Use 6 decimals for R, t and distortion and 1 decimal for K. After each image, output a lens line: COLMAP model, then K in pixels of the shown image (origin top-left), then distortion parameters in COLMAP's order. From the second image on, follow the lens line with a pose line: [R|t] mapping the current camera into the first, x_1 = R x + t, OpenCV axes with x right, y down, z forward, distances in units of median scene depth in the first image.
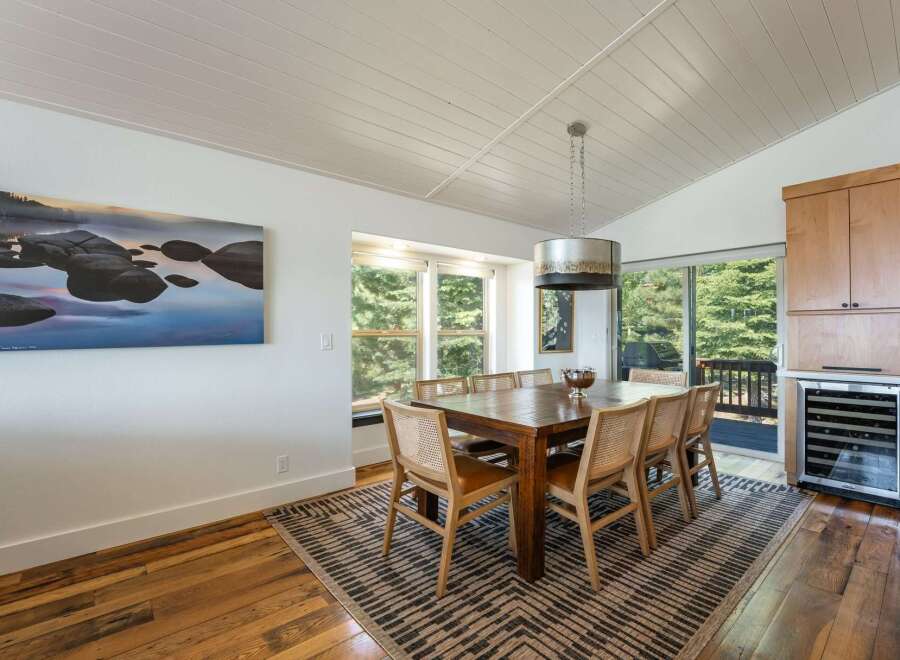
lens RADIAL K [[422.4, 0, 445.7], [0, 422.4, 330.9], [0, 0, 1]] dist [-0.025595, 0.002108]
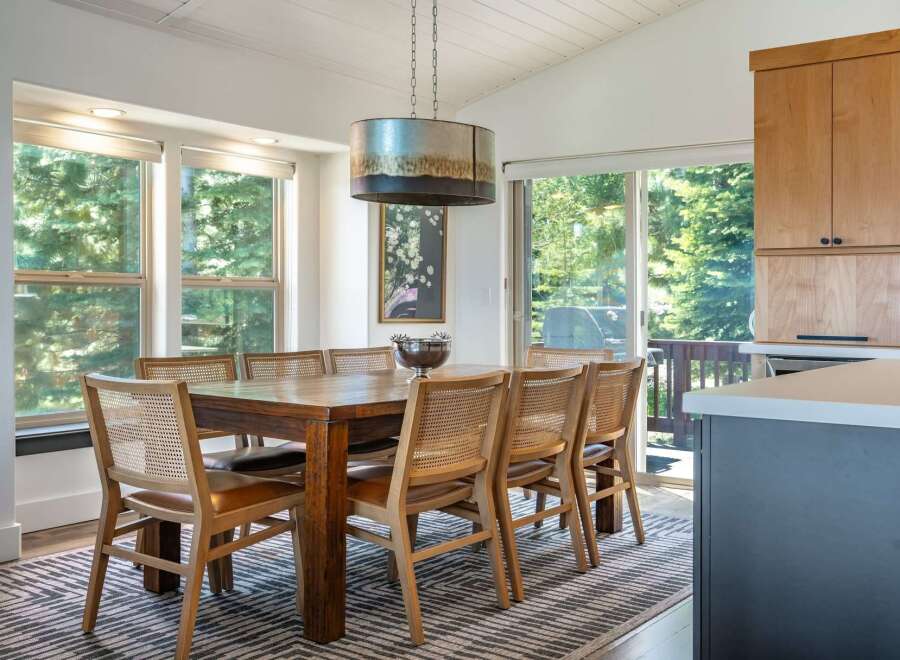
lens RADIAL K [[960.3, 0, 445.2], [0, 960.3, 331.5], [0, 0, 1]] dist [-0.001316, 0.000000]
pose [[0.971410, 0.003682, 0.237380, 0.023402], [-0.011734, 0.999402, 0.032517, 0.045230], [-0.237118, -0.034373, 0.970873, -0.397537]]
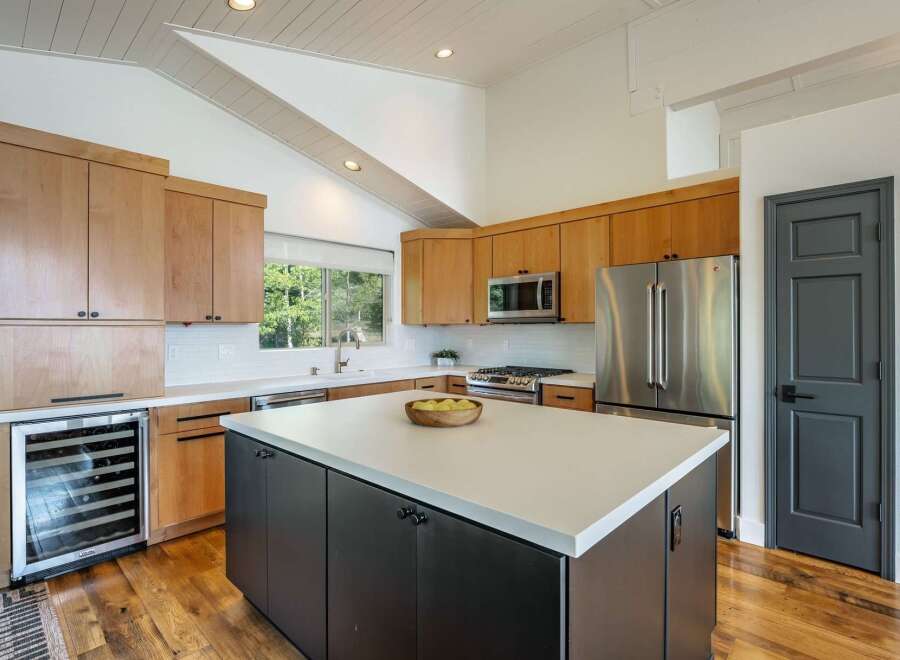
lens RADIAL K [[460.9, 0, 454.7], [0, 460.9, 327.5], [0, 0, 1]] dist [-0.011961, 0.001355]
pose [[-0.111123, 0.005295, 0.993793, 0.074115], [0.000480, 0.999986, -0.005274, -0.038836], [-0.993807, -0.000109, -0.111124, 0.488163]]
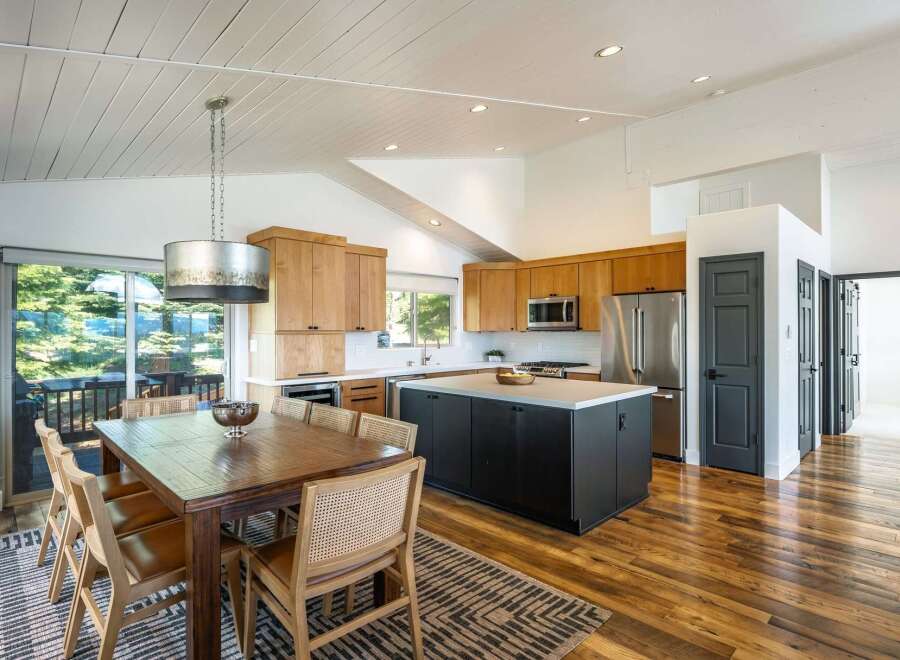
lens RADIAL K [[486.0, 0, 457.3], [0, 486.0, 329.1], [0, 0, 1]] dist [0.001806, -0.002034]
pose [[-0.076697, 0.006249, 0.997035, -0.782768], [-0.000602, 0.999980, -0.006314, -0.056035], [-0.997054, -0.001084, -0.076692, 0.748200]]
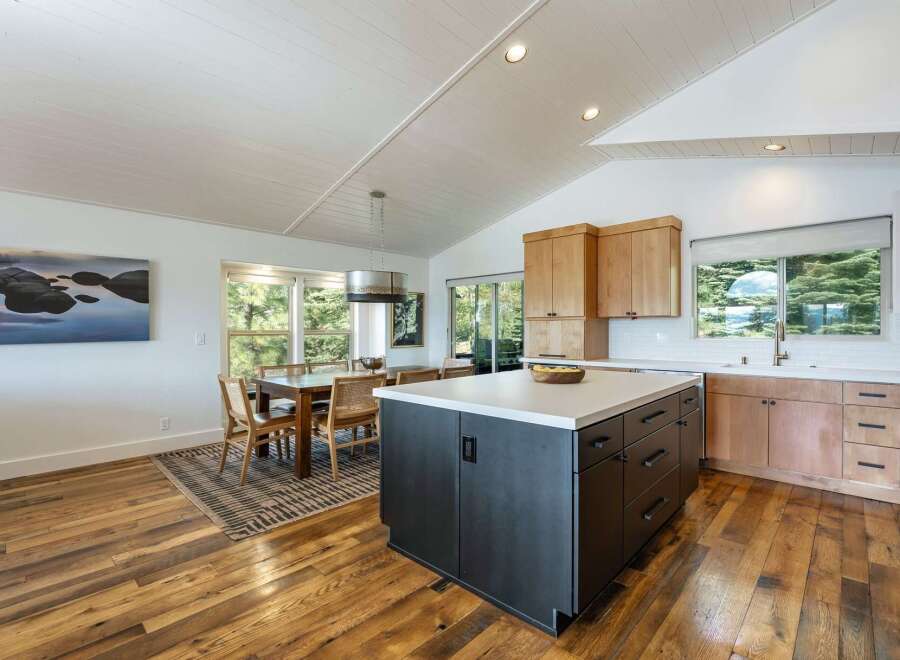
lens RADIAL K [[422.4, 0, 445.5], [0, 422.4, 330.2], [0, 0, 1]] dist [-0.025595, 0.002108]
pose [[0.994428, -0.000980, 0.105411, 0.485896], [0.000453, 0.999987, 0.005024, -0.013448], [-0.105415, -0.004948, 0.994416, -0.608750]]
